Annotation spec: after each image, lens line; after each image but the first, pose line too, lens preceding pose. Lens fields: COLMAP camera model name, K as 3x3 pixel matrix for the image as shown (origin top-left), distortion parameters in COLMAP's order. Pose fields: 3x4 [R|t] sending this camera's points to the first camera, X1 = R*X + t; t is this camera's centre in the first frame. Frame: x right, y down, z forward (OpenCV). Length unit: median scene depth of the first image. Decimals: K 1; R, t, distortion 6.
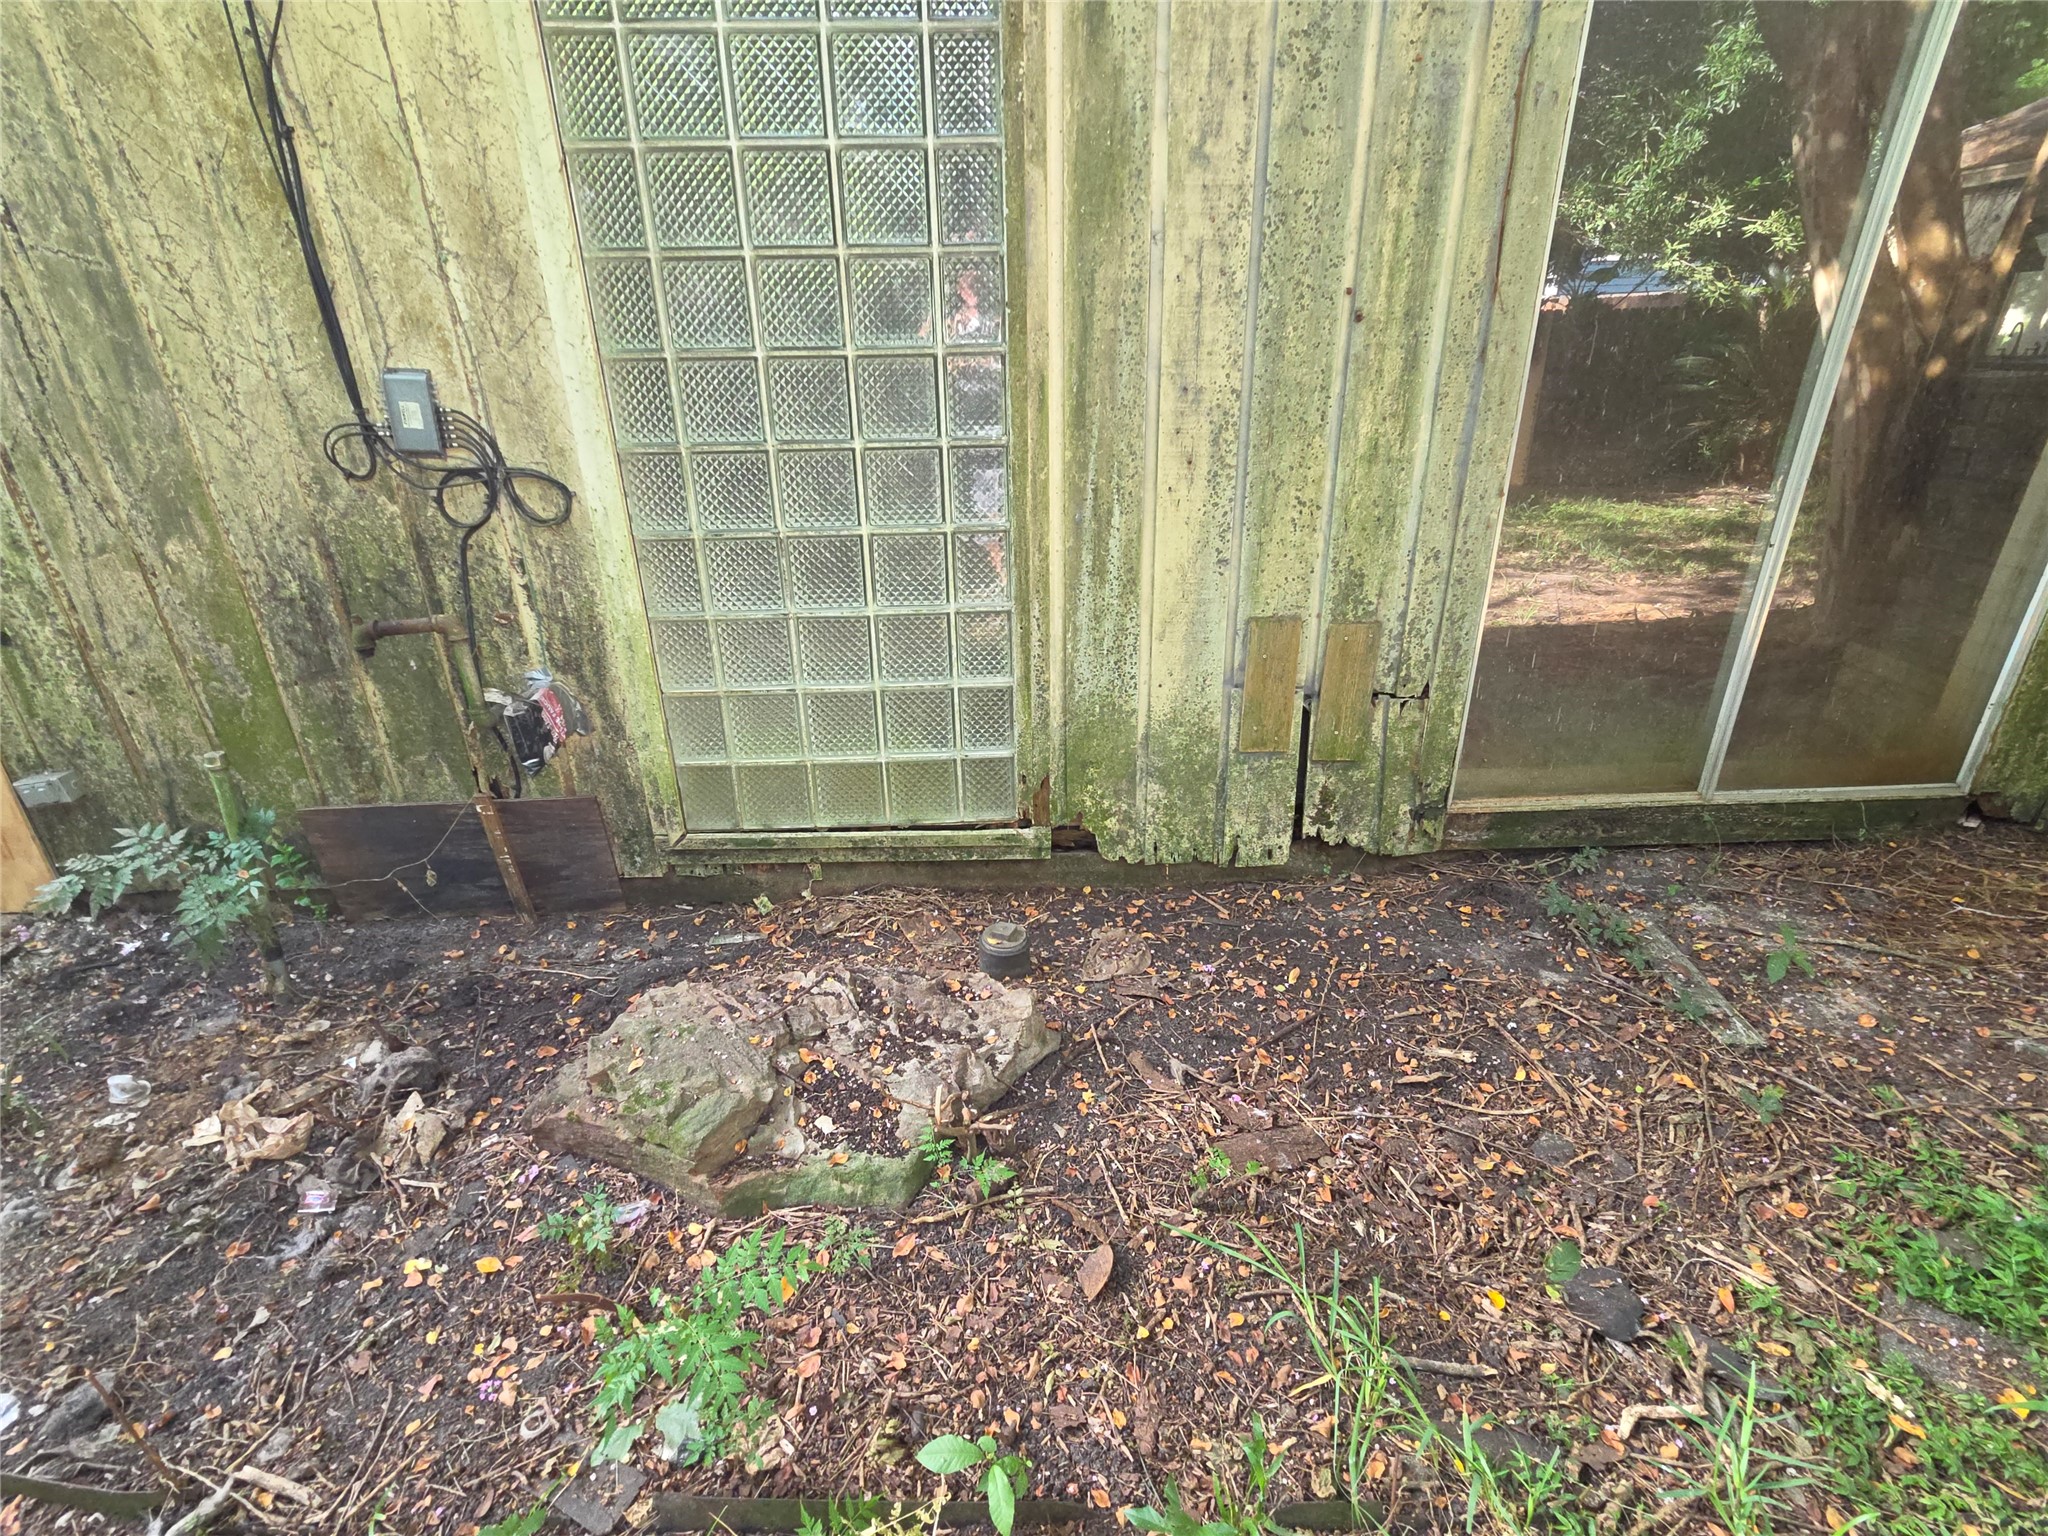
lens RADIAL K [[953.3, 0, 1026.4], [0, 953.3, 762.5], [0, 0, 1]] dist [-0.000337, 0.002993]
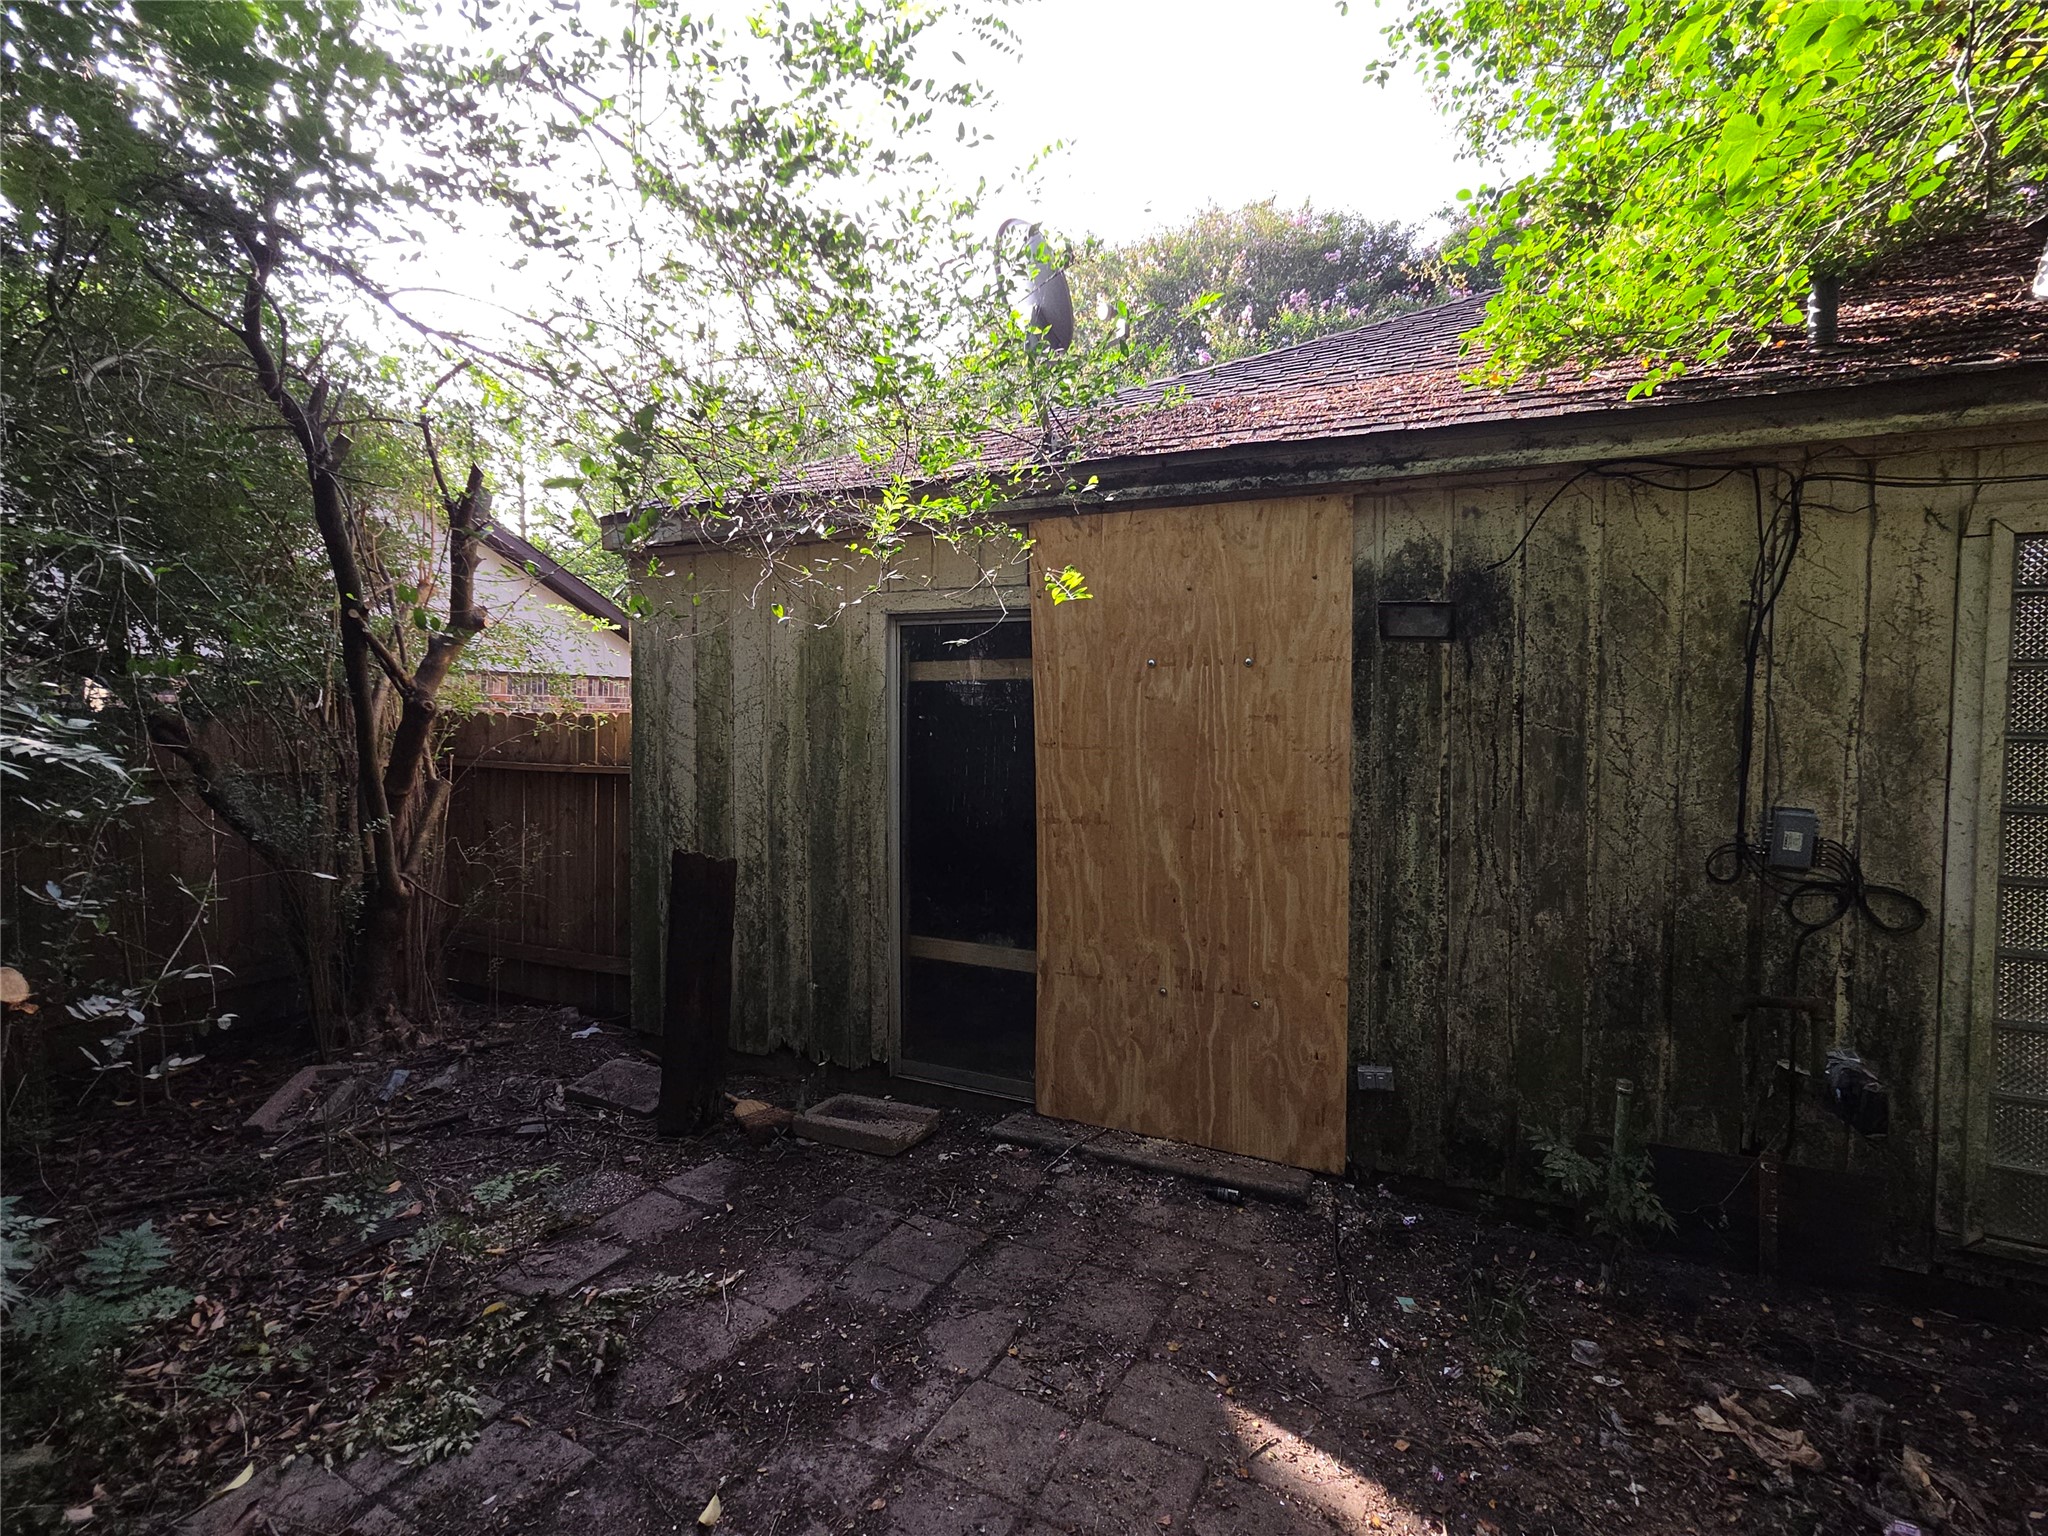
lens RADIAL K [[953.3, 0, 1031.8], [0, 953.3, 762.2], [0, 0, 1]] dist [-0.000337, 0.002993]
pose [[0.900045, 0.044506, -0.433518, -0.987694], [-0.199847, 0.926159, -0.319829, 0.157366], [0.387272, 0.374498, 0.842479, -0.529495]]
